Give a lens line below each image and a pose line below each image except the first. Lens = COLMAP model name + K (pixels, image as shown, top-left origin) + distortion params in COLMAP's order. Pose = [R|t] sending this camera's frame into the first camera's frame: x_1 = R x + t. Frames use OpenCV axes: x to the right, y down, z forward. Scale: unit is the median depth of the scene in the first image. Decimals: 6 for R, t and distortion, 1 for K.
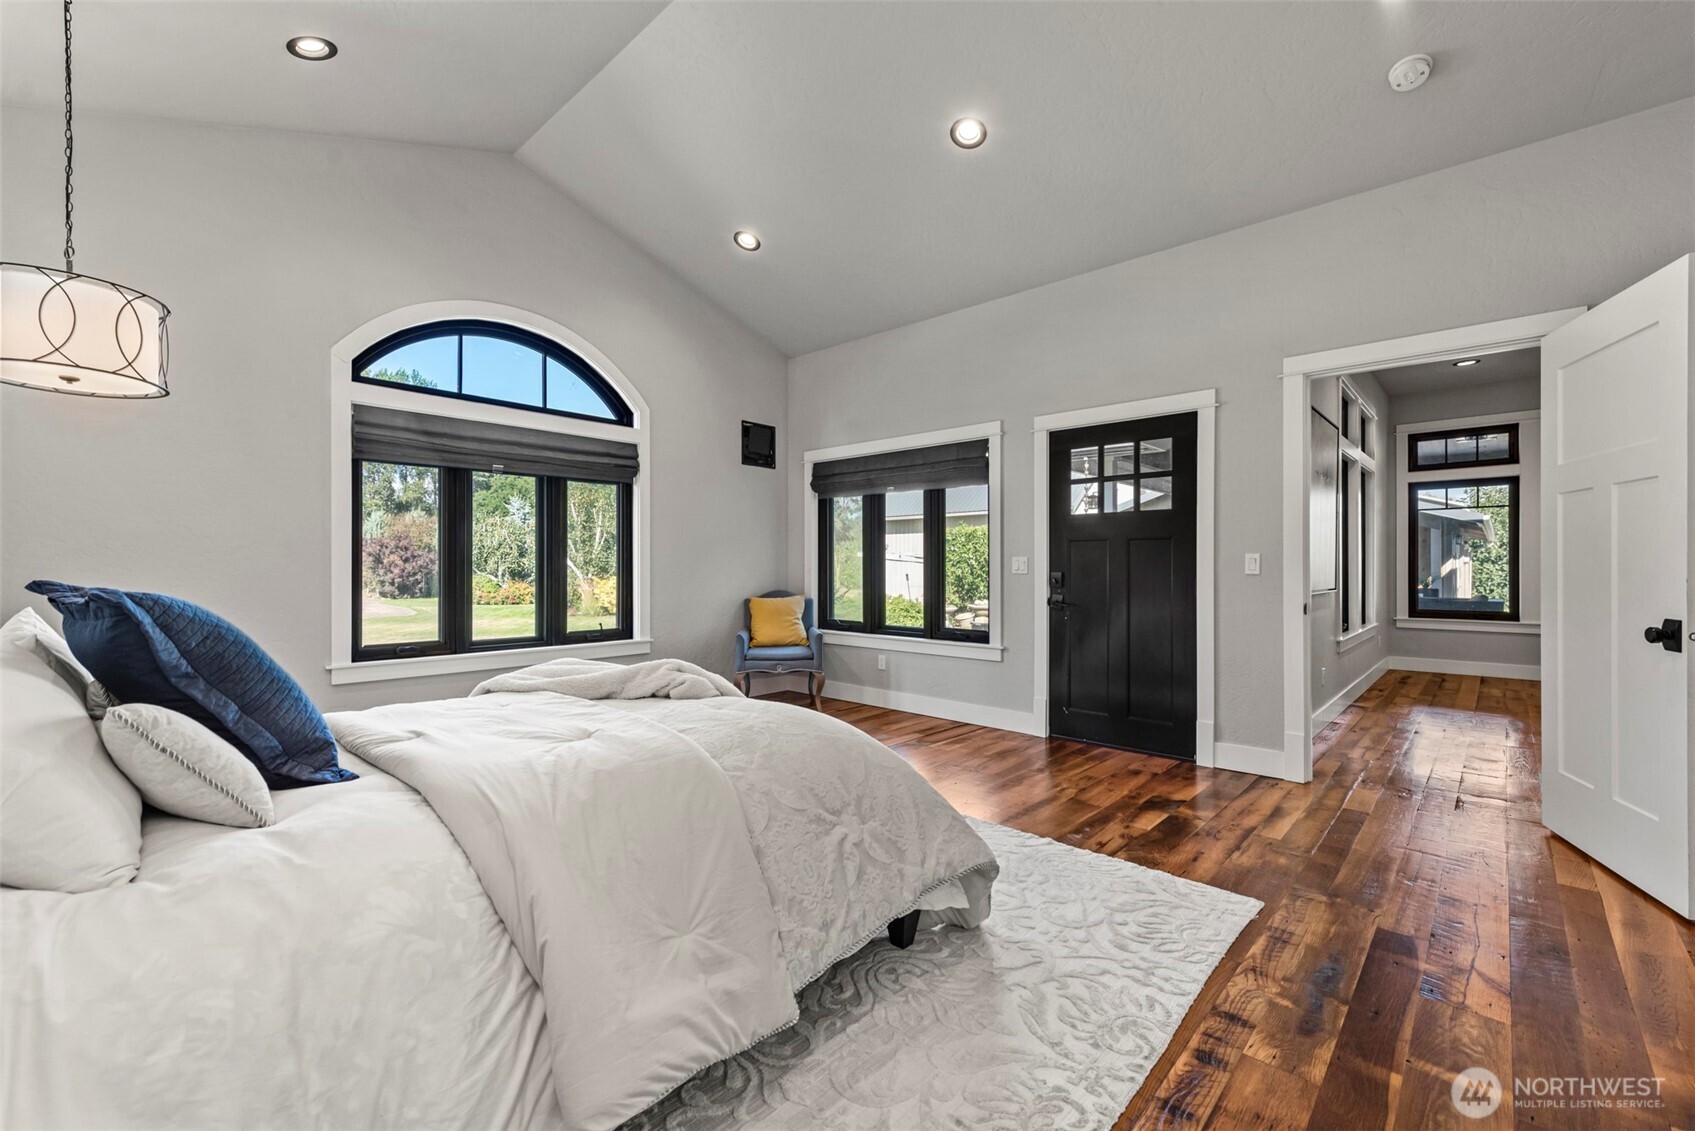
lens RADIAL K [[717.3, 0, 847.5], [0, 717.3, 565.5], [0, 0, 1]] dist [0.009195, 0.000177]
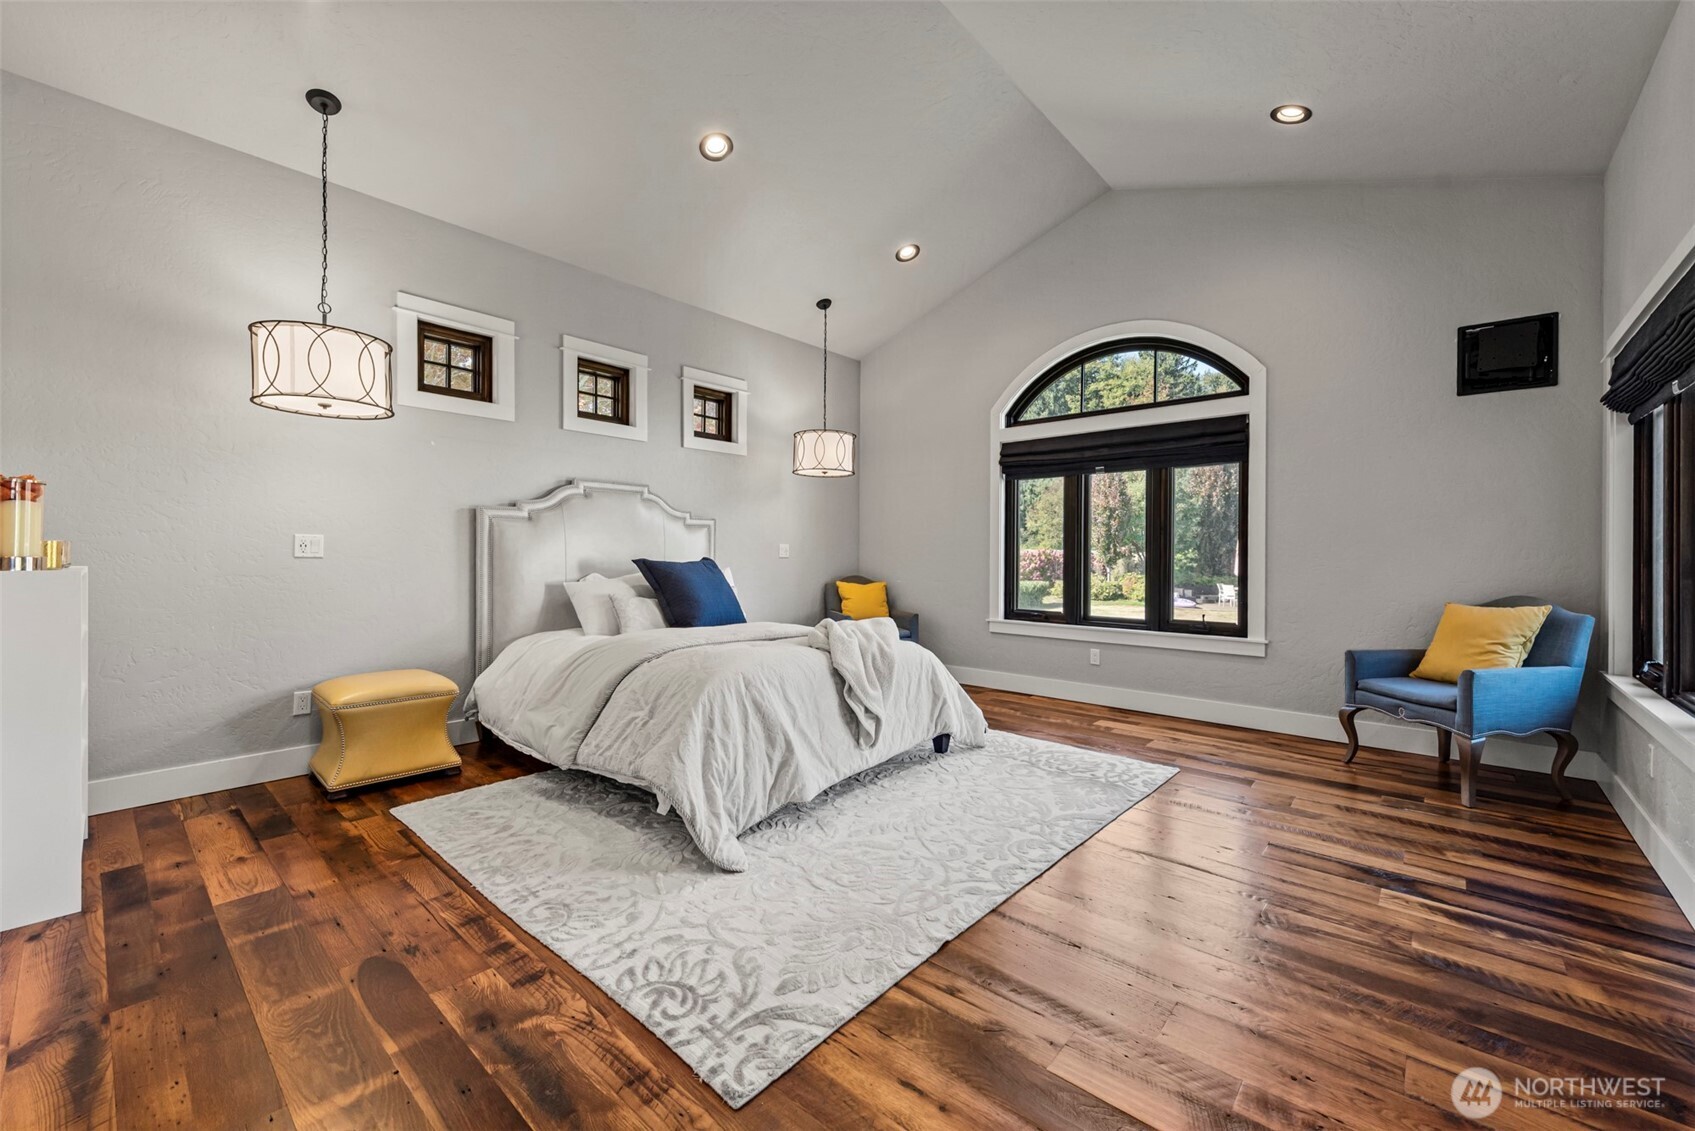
lens RADIAL K [[668.5, 0, 824.0], [0, 668.5, 558.9], [0, 0, 1]] dist [0.002309, -0.000003]
pose [[-0.001904, 0.004556, -0.999988, 0.703781], [-0.004205, 0.999981, 0.004564, 0.006864], [0.999989, 0.004214, -0.001885, 0.667851]]
